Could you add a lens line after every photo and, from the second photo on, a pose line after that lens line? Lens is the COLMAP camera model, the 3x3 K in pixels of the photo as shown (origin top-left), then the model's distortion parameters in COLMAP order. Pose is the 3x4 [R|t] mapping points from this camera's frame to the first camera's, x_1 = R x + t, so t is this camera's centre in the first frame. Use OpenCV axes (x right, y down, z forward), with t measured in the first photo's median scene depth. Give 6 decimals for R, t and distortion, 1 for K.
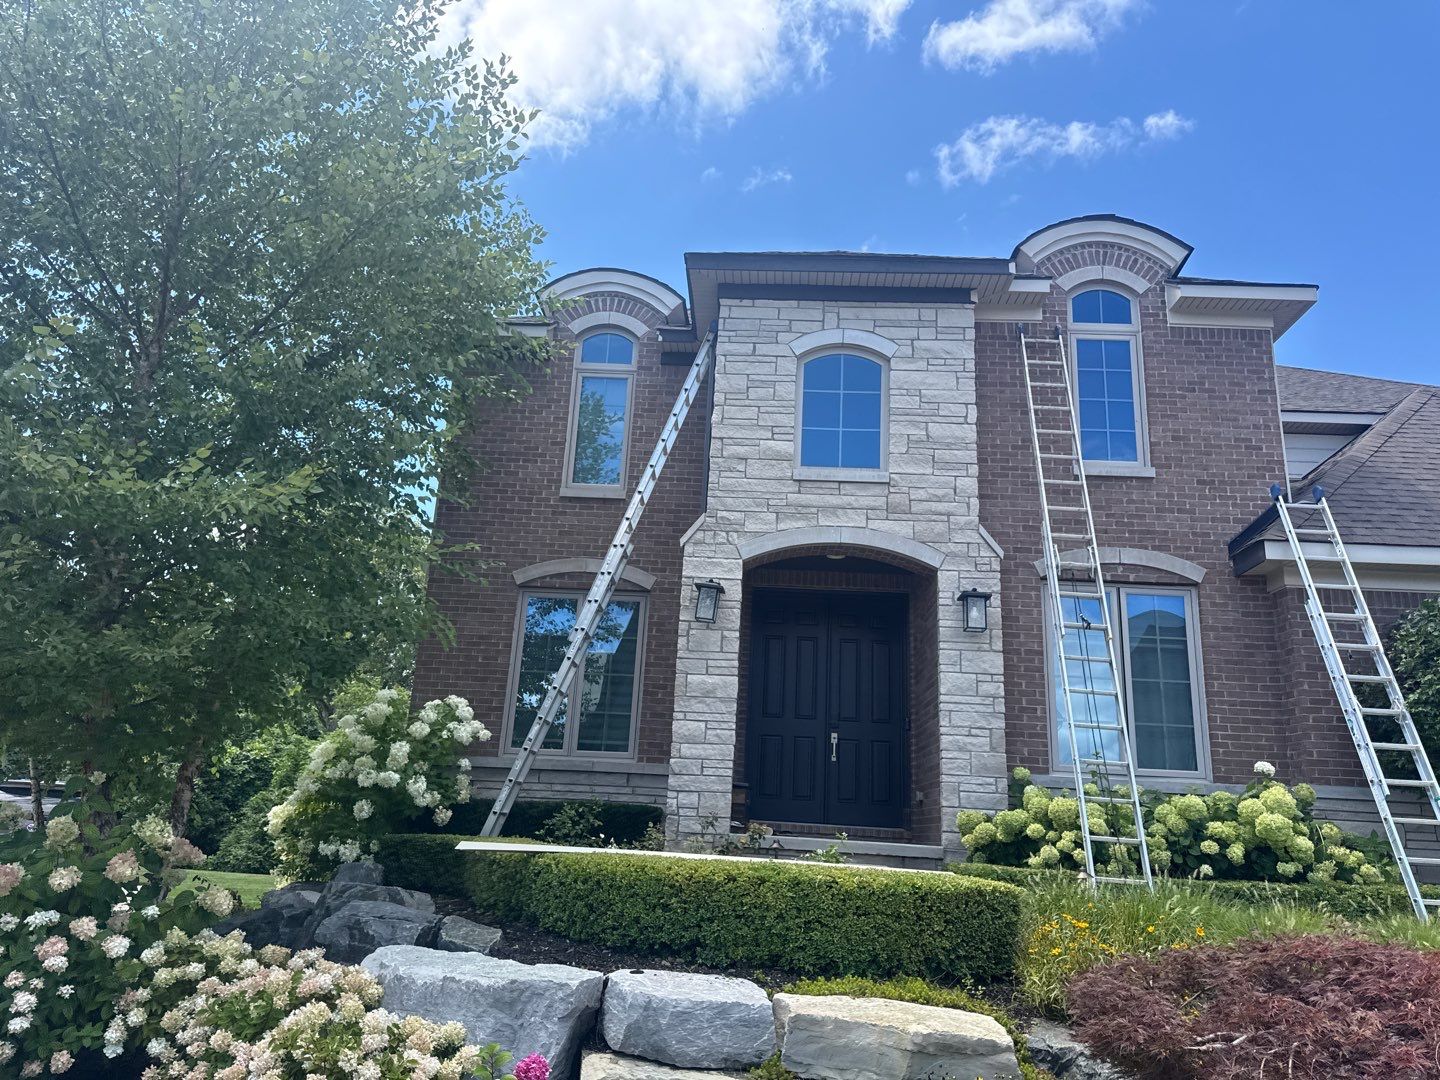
lens RADIAL K [[992.0, 0, 737.7], [0, 992.0, 534.1], [0, 0, 1]] dist [0.131930, -0.212582]
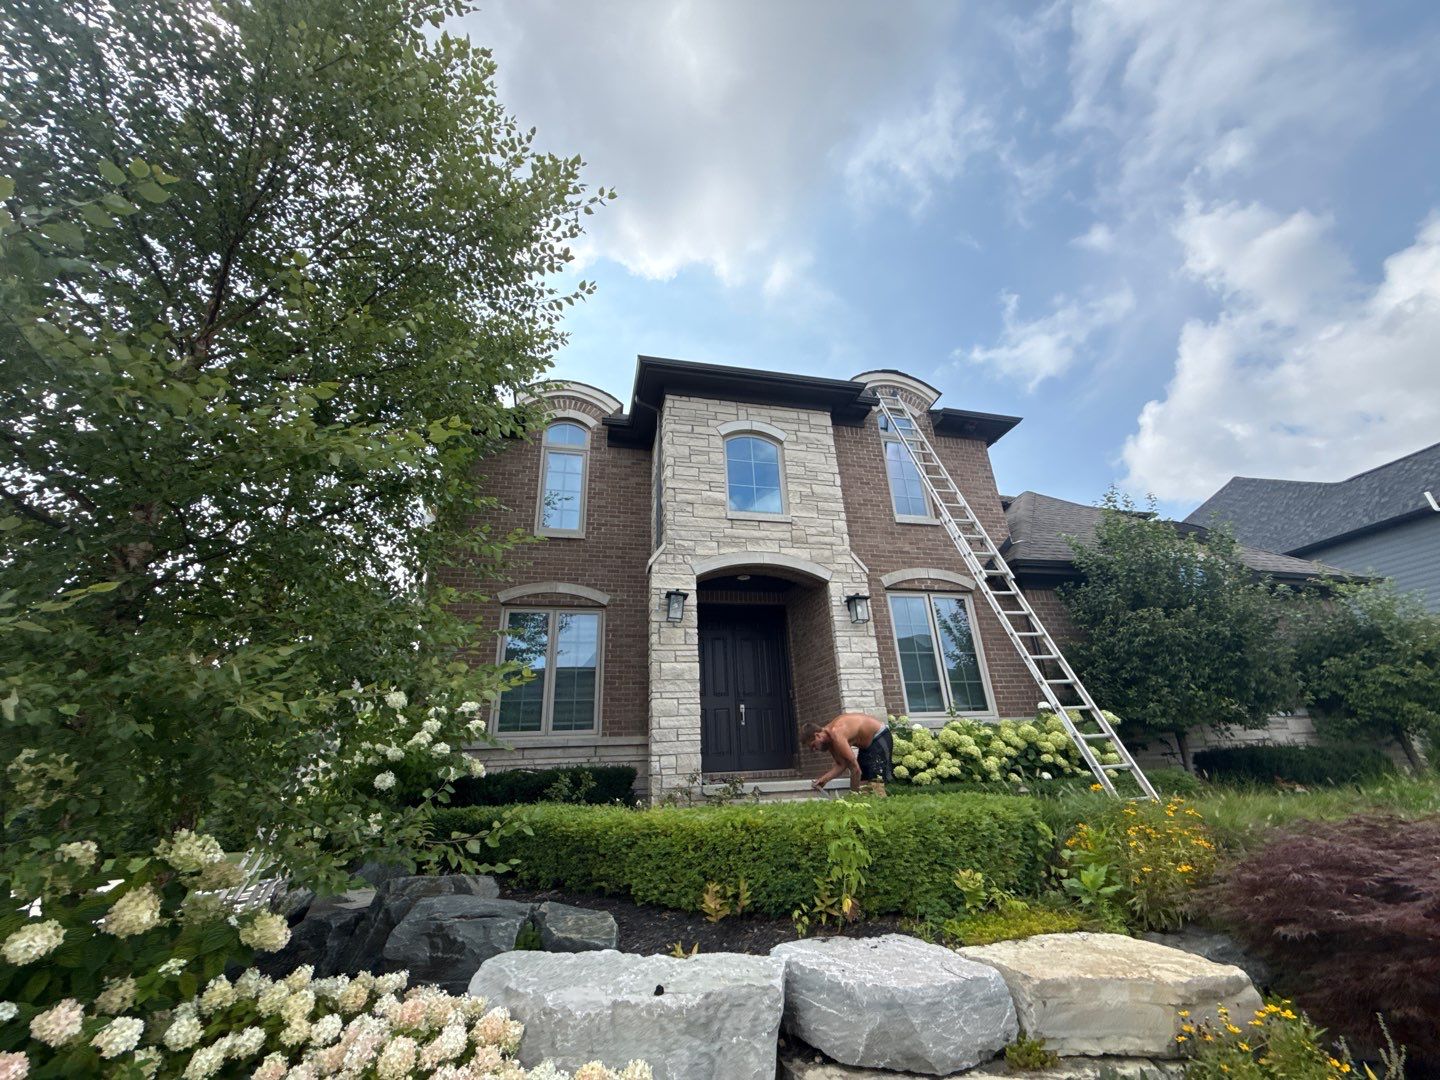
lens RADIAL K [[569.3, 0, 730.9], [0, 569.3, 541.2], [0, 0, 1]] dist [-0.000549, -0.000005]
pose [[0.961425, 0.014527, 0.274682, -0.159958], [0.013366, 0.994957, -0.099404, 0.056575], [-0.274741, 0.099241, 0.956383, 0.242973]]
